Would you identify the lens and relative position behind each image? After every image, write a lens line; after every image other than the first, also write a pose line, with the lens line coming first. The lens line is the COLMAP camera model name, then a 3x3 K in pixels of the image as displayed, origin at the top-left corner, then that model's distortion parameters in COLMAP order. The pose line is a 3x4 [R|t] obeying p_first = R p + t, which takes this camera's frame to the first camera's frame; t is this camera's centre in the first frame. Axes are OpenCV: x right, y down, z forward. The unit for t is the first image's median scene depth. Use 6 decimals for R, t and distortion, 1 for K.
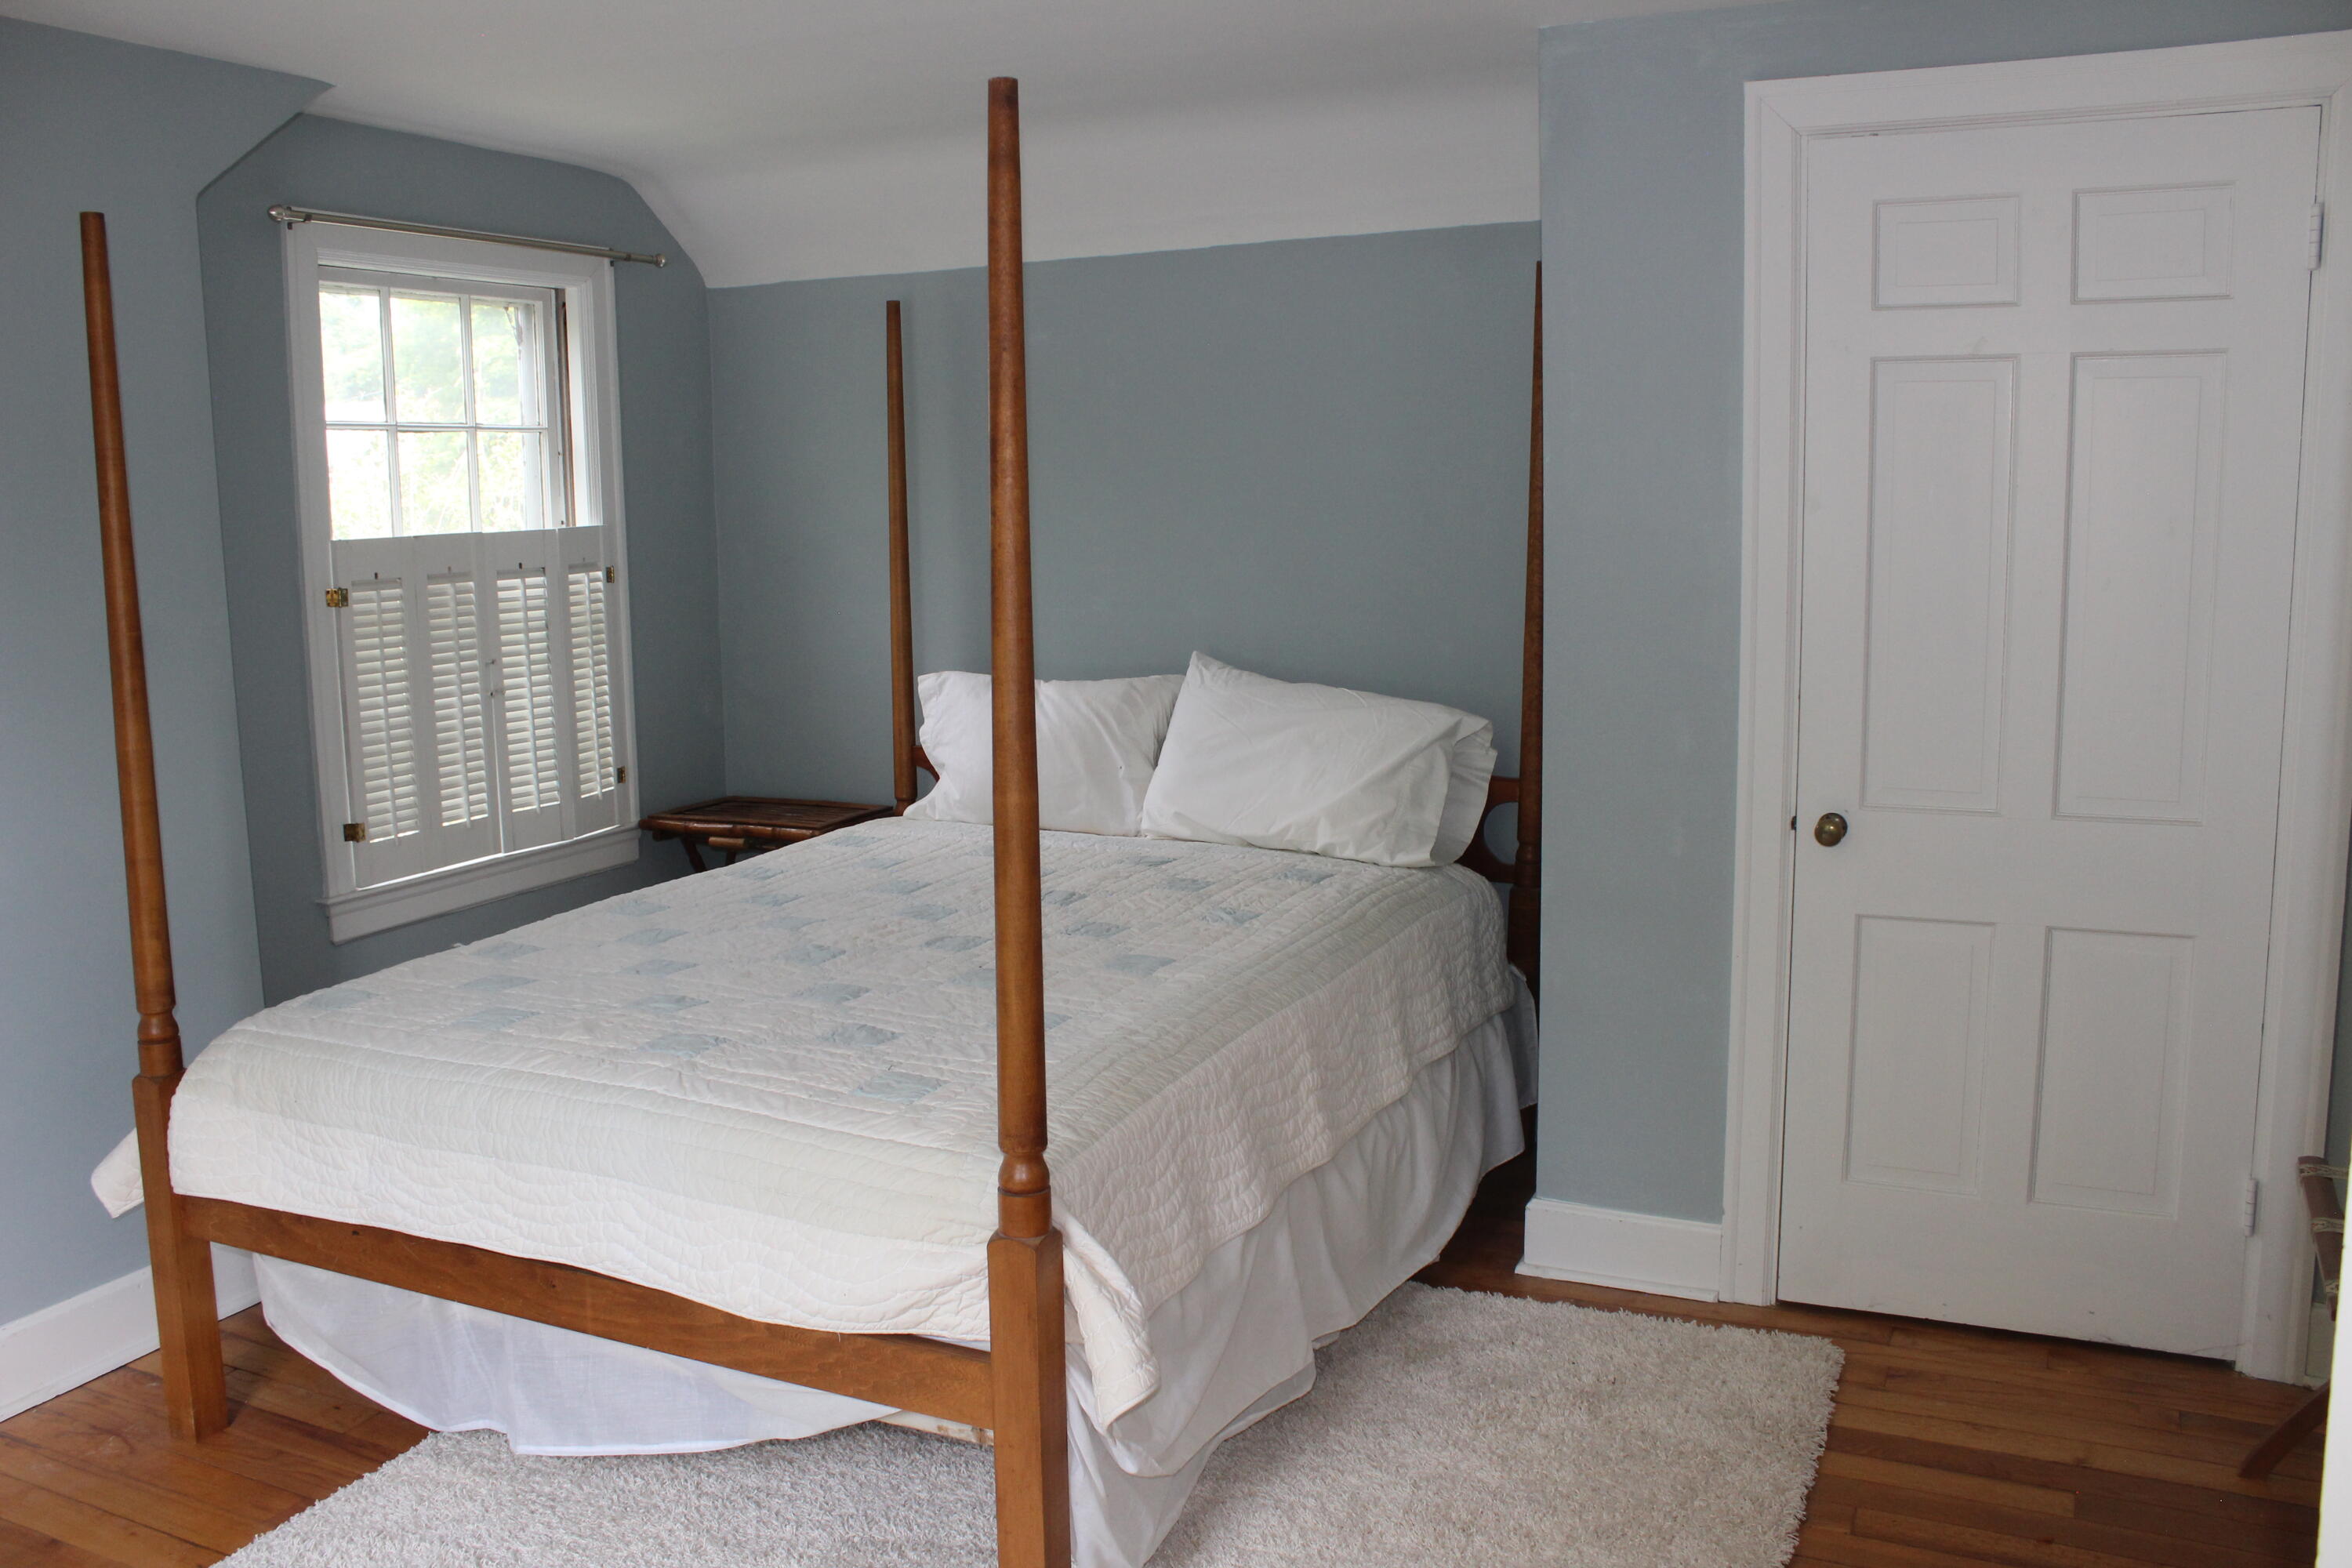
lens RADIAL K [[1936.1, 0, 1176.0], [0, 1936.1, 784.0], [0, 0, 1]] dist [-0.173363, 0.155060]
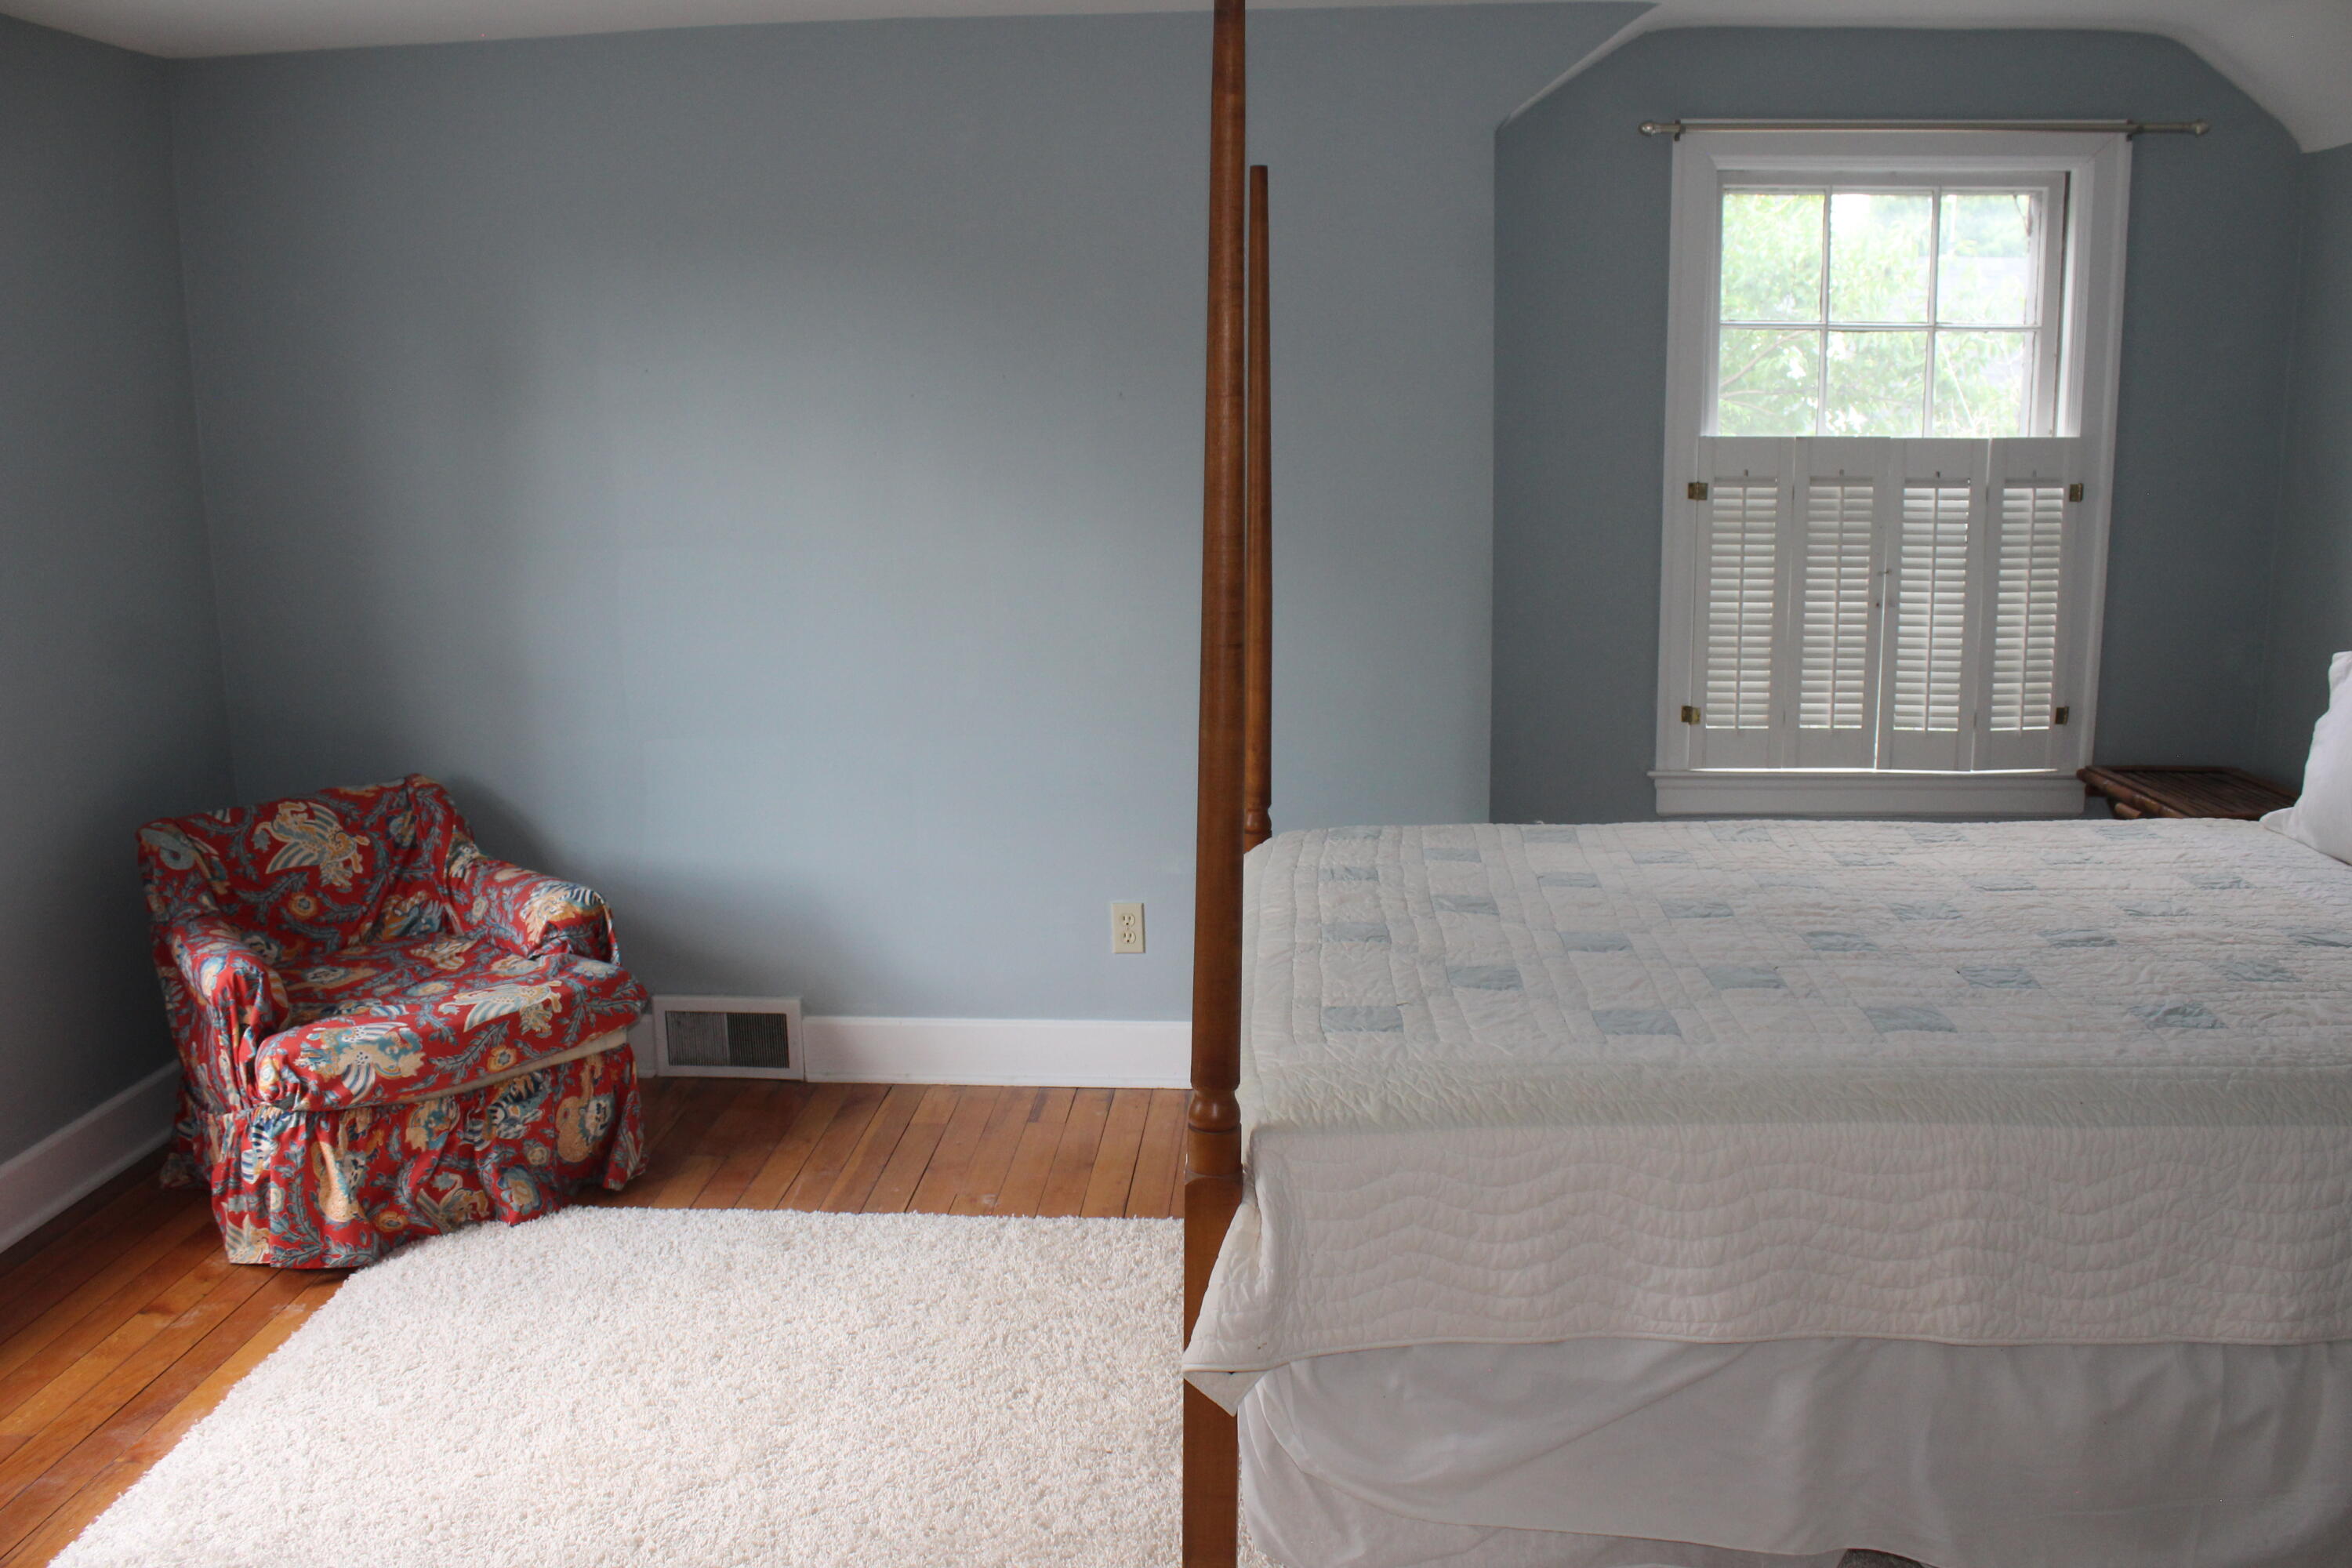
lens RADIAL K [[1936.1, 0, 1176.0], [0, 1936.1, 784.0], [0, 0, 1]] dist [-0.173363, 0.155060]
pose [[0.370378, 0.197390, -0.907666, 0.399705], [-0.137944, 0.978014, 0.156400, -0.058850], [0.918581, 0.067280, 0.389464, 0.296019]]
